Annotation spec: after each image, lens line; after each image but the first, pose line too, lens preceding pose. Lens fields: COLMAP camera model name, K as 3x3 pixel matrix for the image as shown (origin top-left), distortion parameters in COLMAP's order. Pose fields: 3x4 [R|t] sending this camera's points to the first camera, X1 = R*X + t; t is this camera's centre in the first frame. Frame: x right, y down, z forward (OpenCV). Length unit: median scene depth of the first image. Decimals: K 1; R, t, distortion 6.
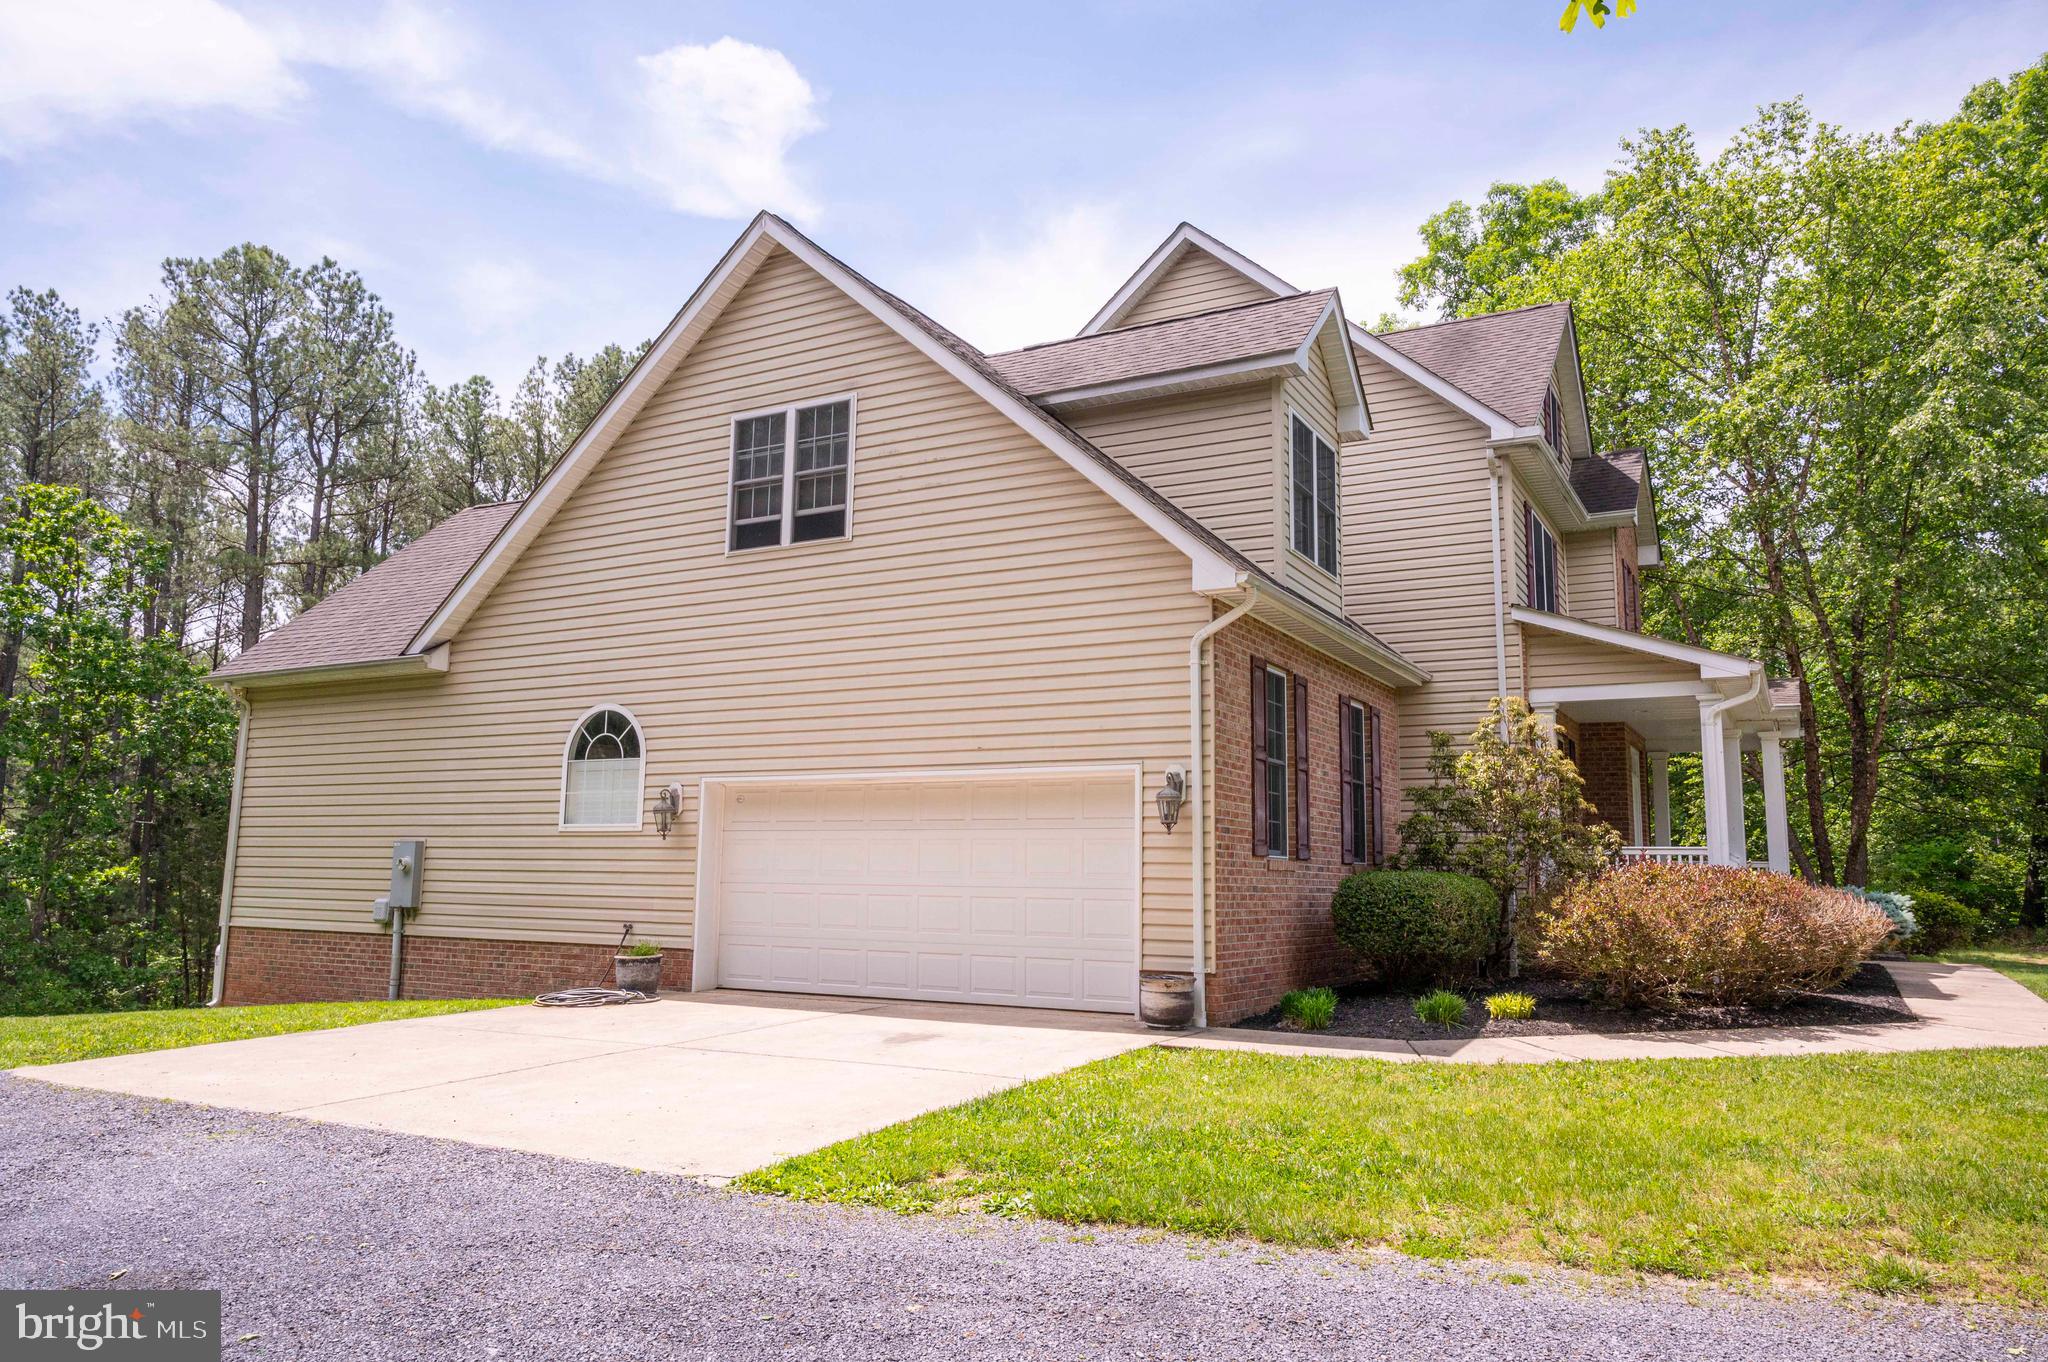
lens RADIAL K [[1429.6, 0, 1026.7], [0, 1429.6, 672.0], [0, 0, 1]] dist [-0.001478, 0.005324]
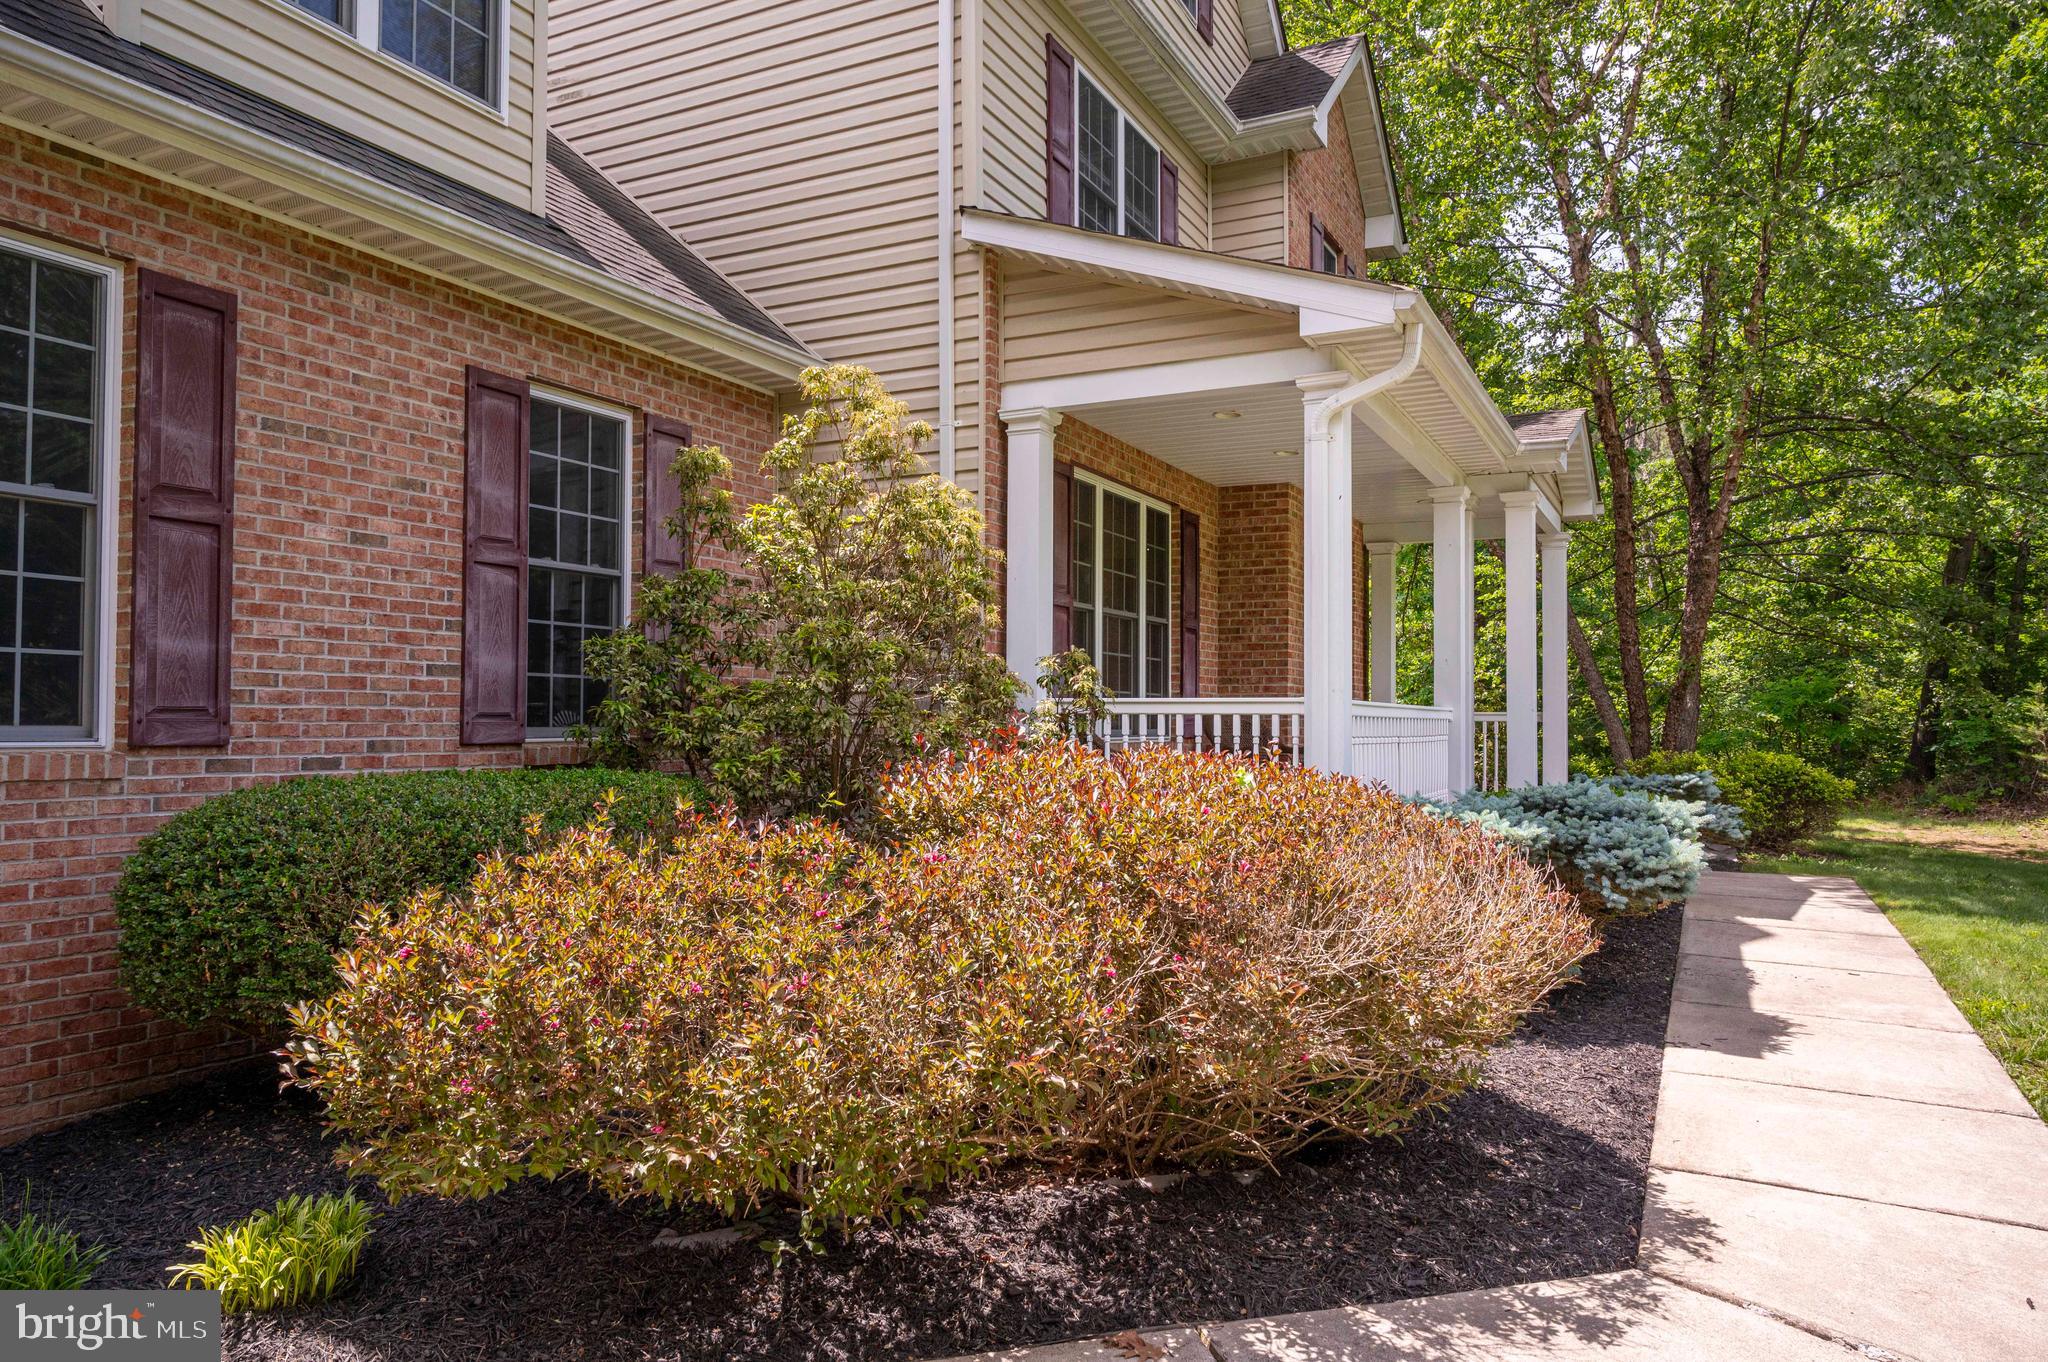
lens RADIAL K [[1340.1, 0, 1017.1], [0, 1340.1, 693.7], [0, 0, 1]] dist [-0.010794, -0.000659]
pose [[0.999742, -0.011076, 0.019809, 0.344588], [0.008473, 0.991868, 0.126986, 0.059137], [-0.021054, -0.126785, 0.991707, 0.518184]]
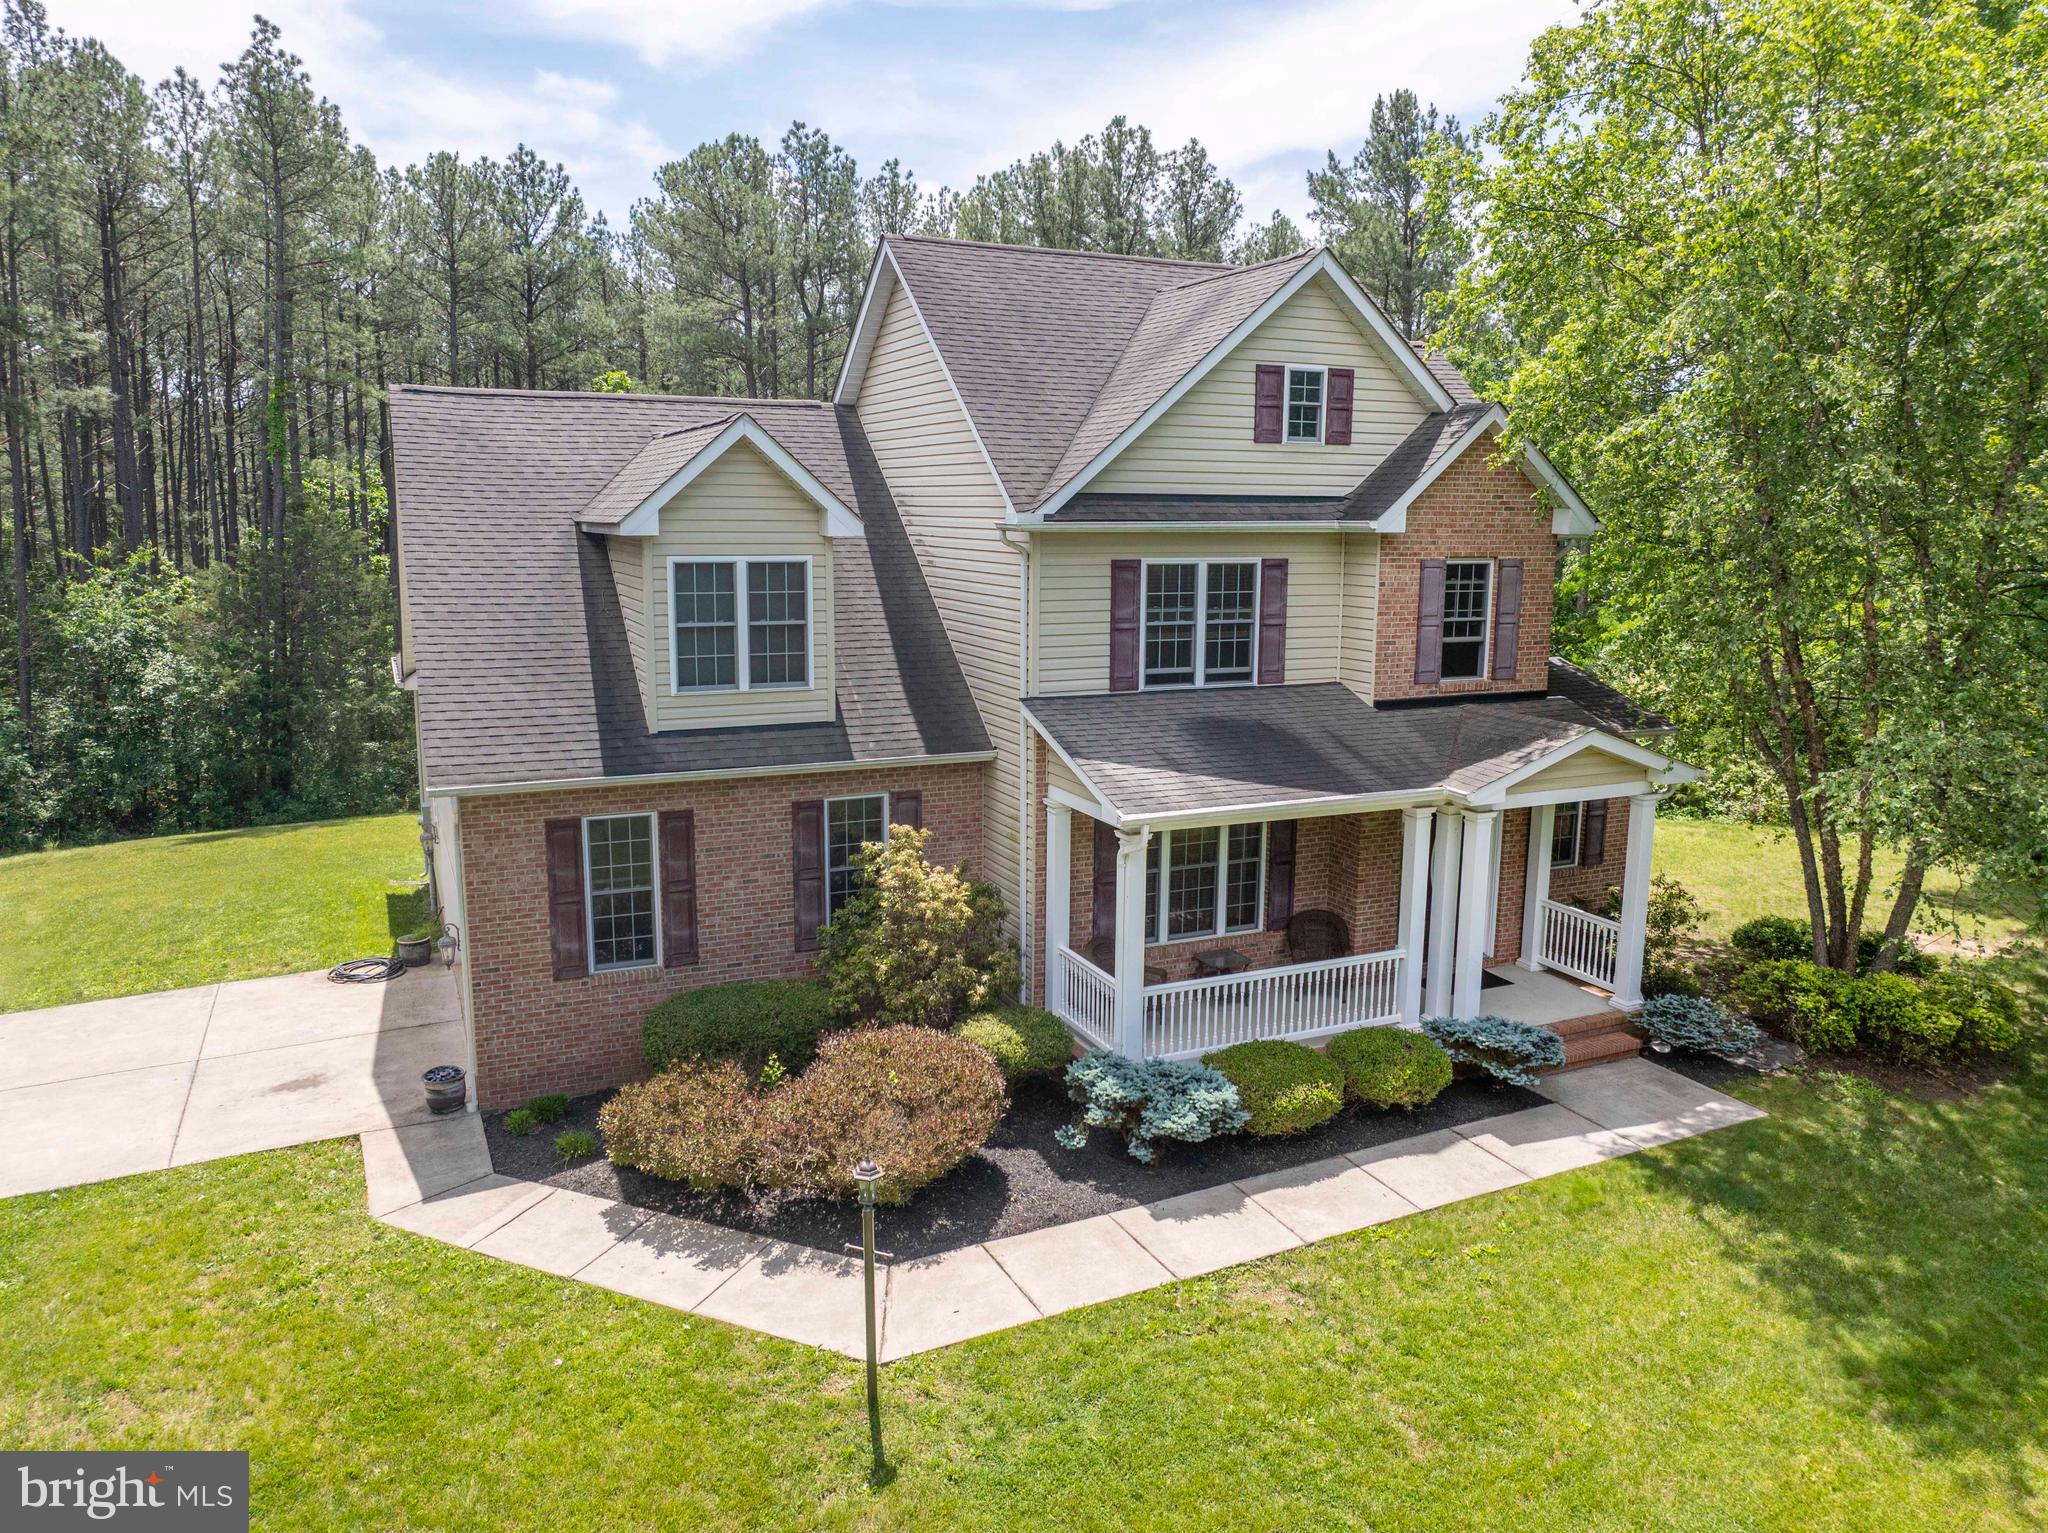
lens RADIAL K [[1447.2, 0, 1030.9], [0, 1447.2, 762.0], [0, 0, 1]] dist [-0.049590, 0.024616]
pose [[0.795083, 0.093571, -0.599239, 0.902079], [0.092891, 0.957583, 0.272776, -0.258160], [0.599345, -0.272543, 0.752666, 0.275002]]
